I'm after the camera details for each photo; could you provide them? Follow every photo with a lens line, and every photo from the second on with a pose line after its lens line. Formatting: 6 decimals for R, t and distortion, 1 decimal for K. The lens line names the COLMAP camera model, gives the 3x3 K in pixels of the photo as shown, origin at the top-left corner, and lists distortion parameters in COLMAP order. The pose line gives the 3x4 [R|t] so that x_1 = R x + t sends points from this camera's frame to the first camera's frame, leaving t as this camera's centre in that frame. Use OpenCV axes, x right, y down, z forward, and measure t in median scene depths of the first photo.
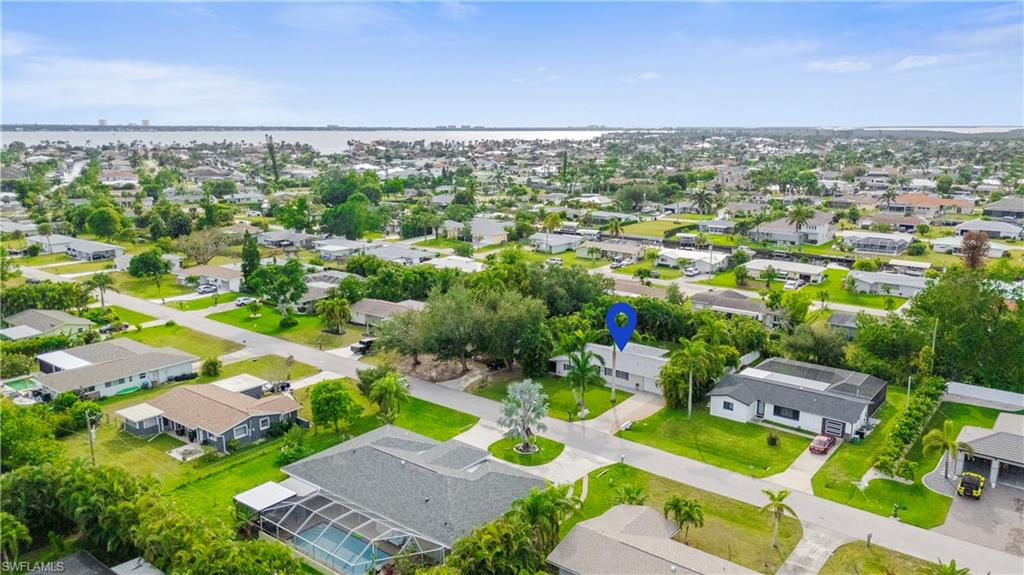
lens RADIAL K [[741.2, 0, 512.0], [0, 741.2, 287.5], [0, 0, 1]] dist [0.085639, -0.133976]
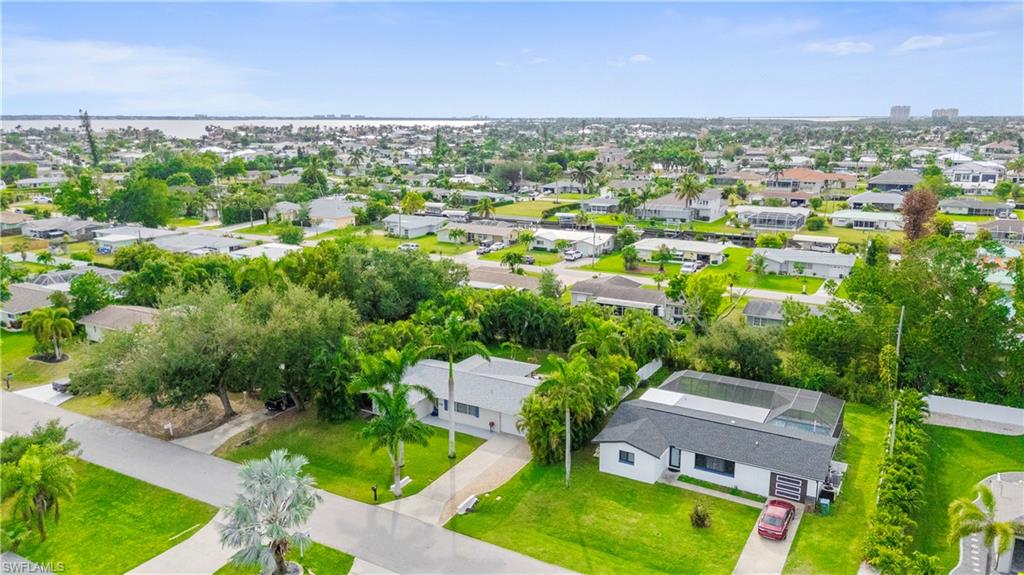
lens RADIAL K [[741.2, 0, 512.0], [0, 741.2, 287.5], [0, 0, 1]] dist [0.085639, -0.133976]
pose [[0.988526, -0.034902, 0.146961, 0.065652], [0.033102, 0.999344, 0.014677, 0.000383], [-0.147377, -0.009644, 0.989033, 0.242937]]
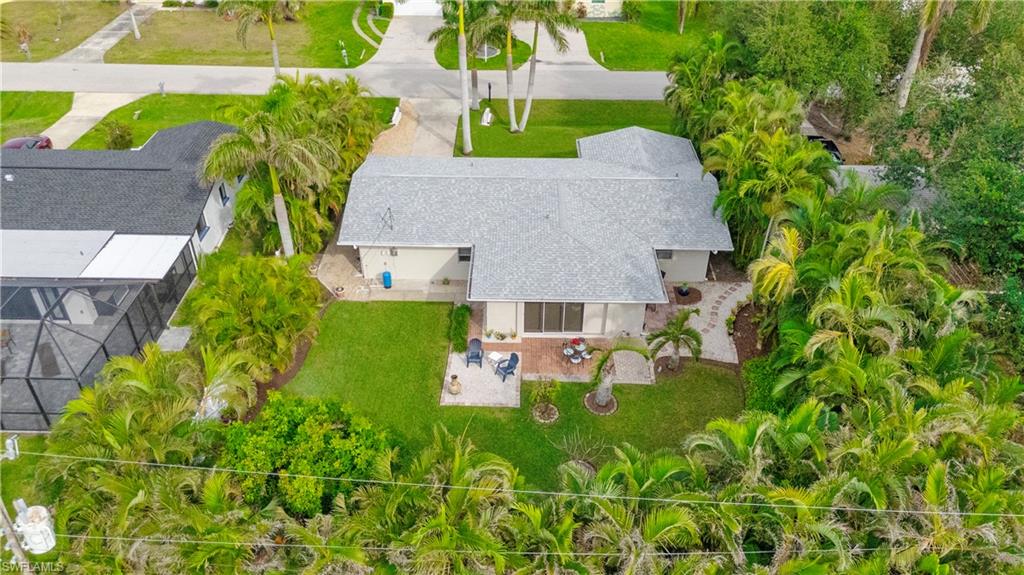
lens RADIAL K [[741.2, 0, 512.0], [0, 741.2, 287.5], [0, 0, 1]] dist [0.085639, -0.133976]
pose [[-0.789970, 0.357140, -0.498396, 0.251555], [-0.131795, 0.694945, 0.706881, -0.081215], [0.598814, 0.624101, -0.501916, 0.872504]]
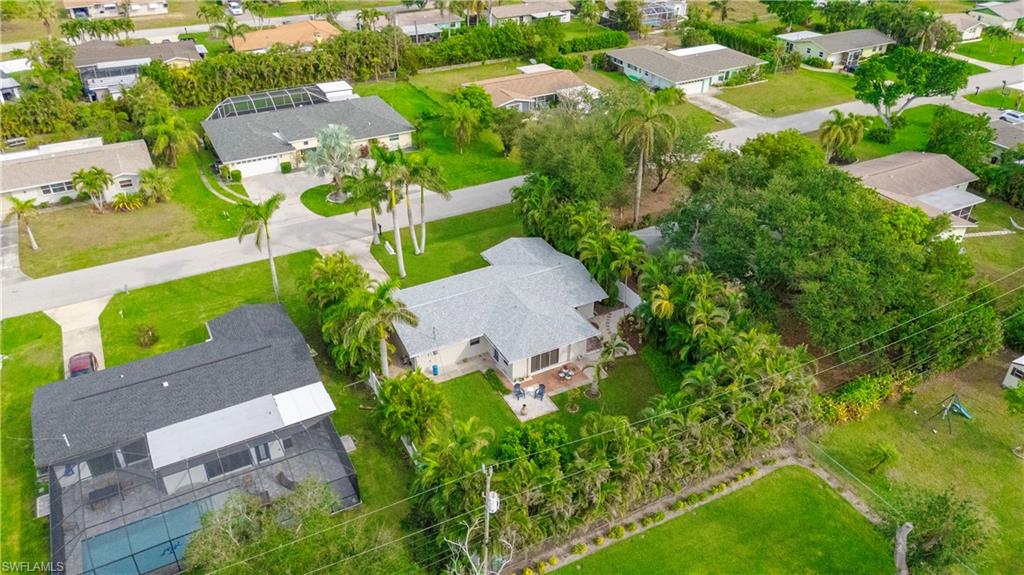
lens RADIAL K [[741.2, 0, 512.0], [0, 741.2, 287.5], [0, 0, 1]] dist [0.085639, -0.133976]
pose [[-0.388436, 0.496176, -0.776484, 0.426424], [-0.202413, 0.776128, 0.597206, -0.182177], [0.898970, 0.389146, -0.201044, 0.825515]]
